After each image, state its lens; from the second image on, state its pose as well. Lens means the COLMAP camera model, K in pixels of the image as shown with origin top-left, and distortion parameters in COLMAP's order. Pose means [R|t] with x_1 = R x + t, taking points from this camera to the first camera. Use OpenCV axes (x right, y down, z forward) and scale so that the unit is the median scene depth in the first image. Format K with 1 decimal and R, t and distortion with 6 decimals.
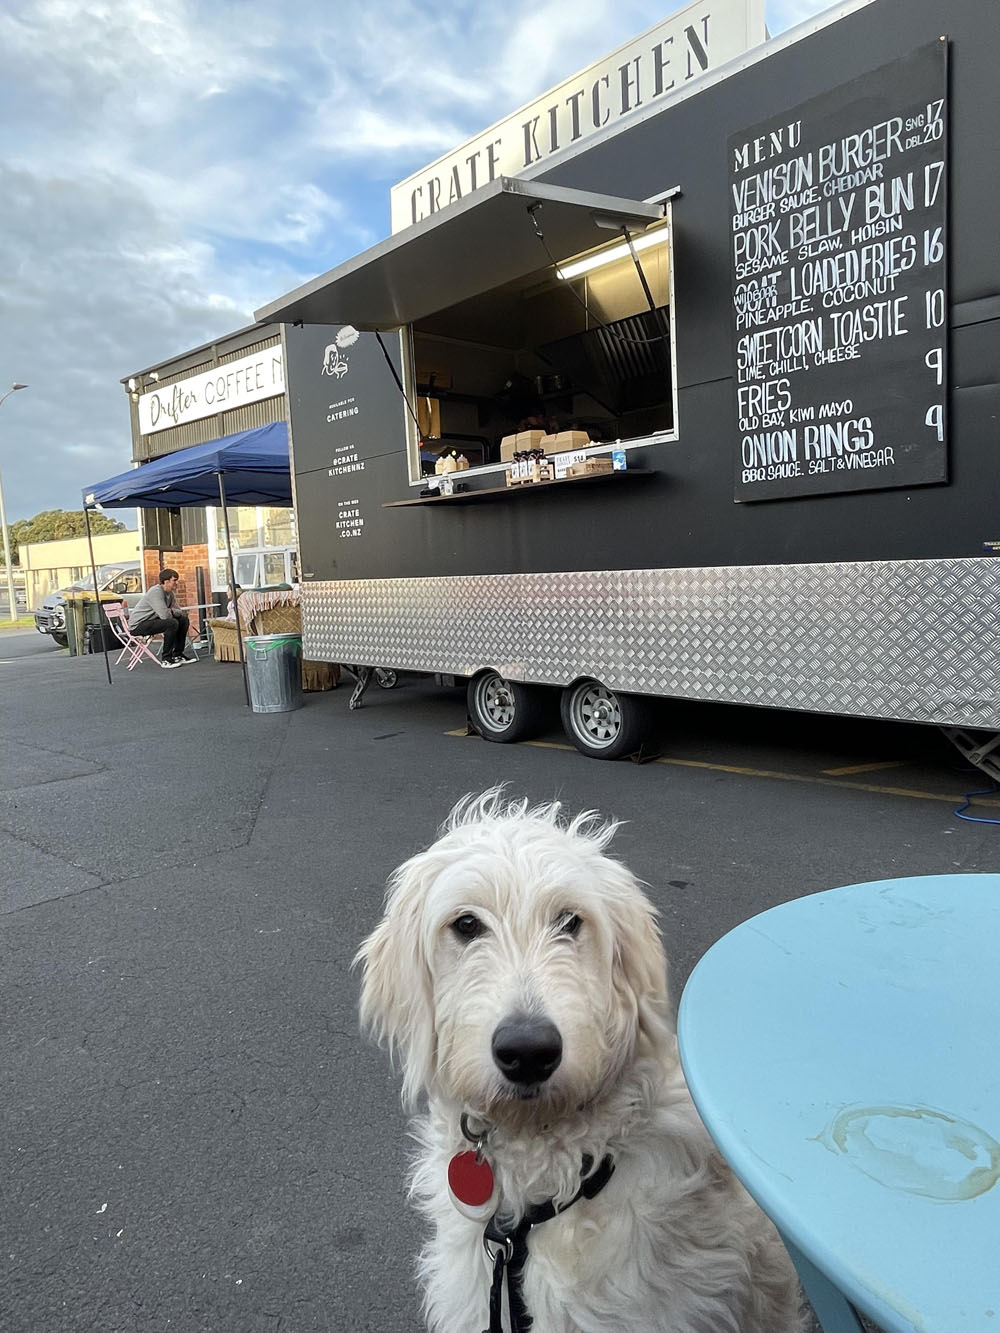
lens RADIAL K [[866.5, 0, 498.9], [0, 866.5, 647.7], [0, 0, 1]] dist [0.020824, -0.028242]
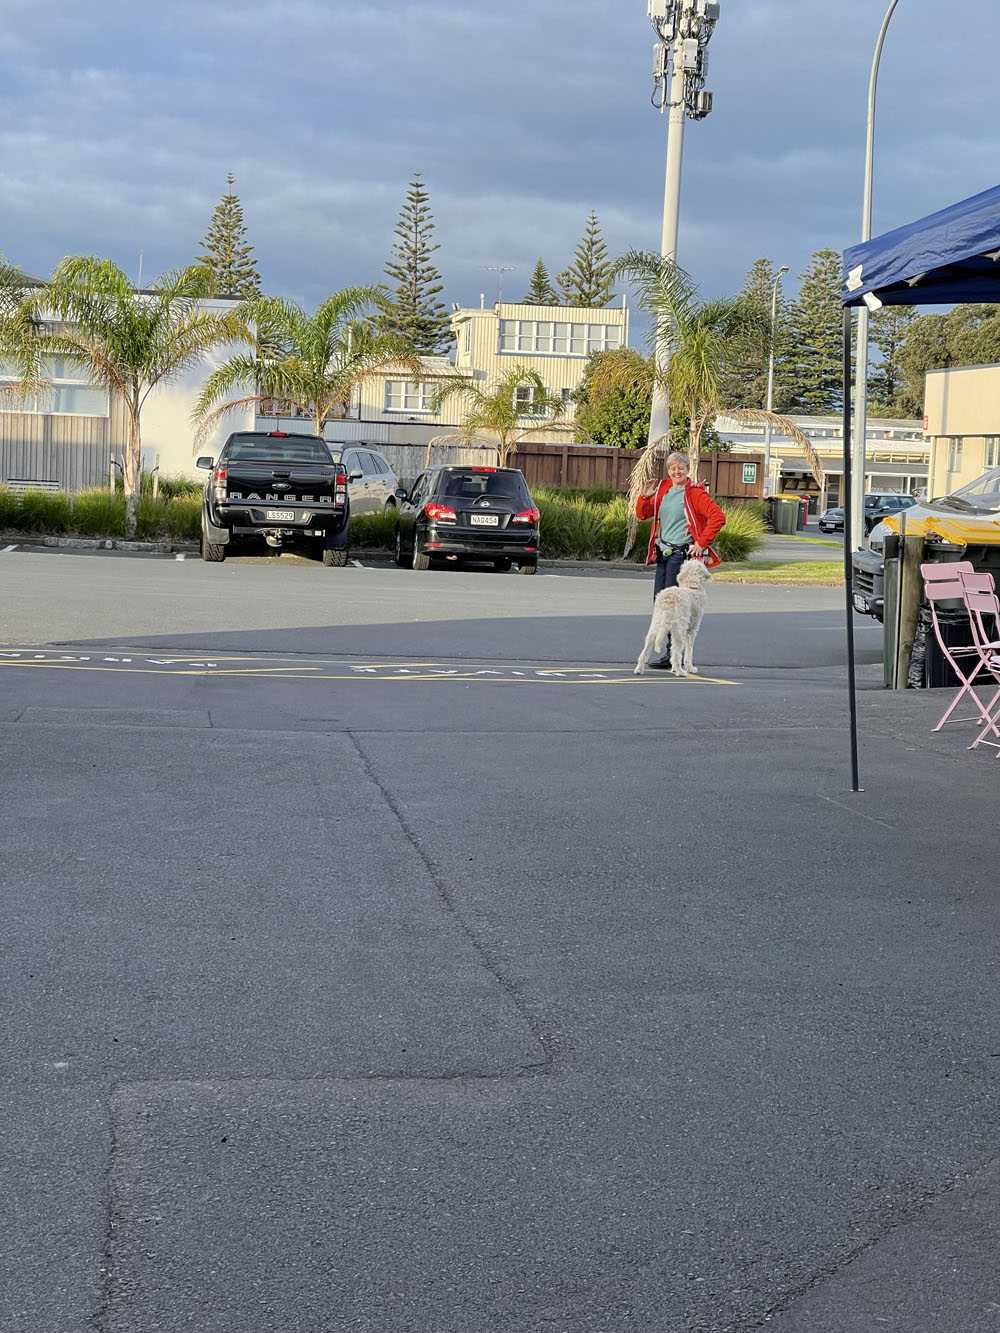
lens RADIAL K [[2483.6, 0, 558.4], [0, 2483.6, 627.0], [0, 0, 1]] dist [0.219017, 0.047327]
pose [[0.784483, 0.107724, -0.610722, 0.174374], [-0.120991, 0.992459, 0.019644, -0.068408], [0.608233, 0.058482, 0.791601, 0.229476]]
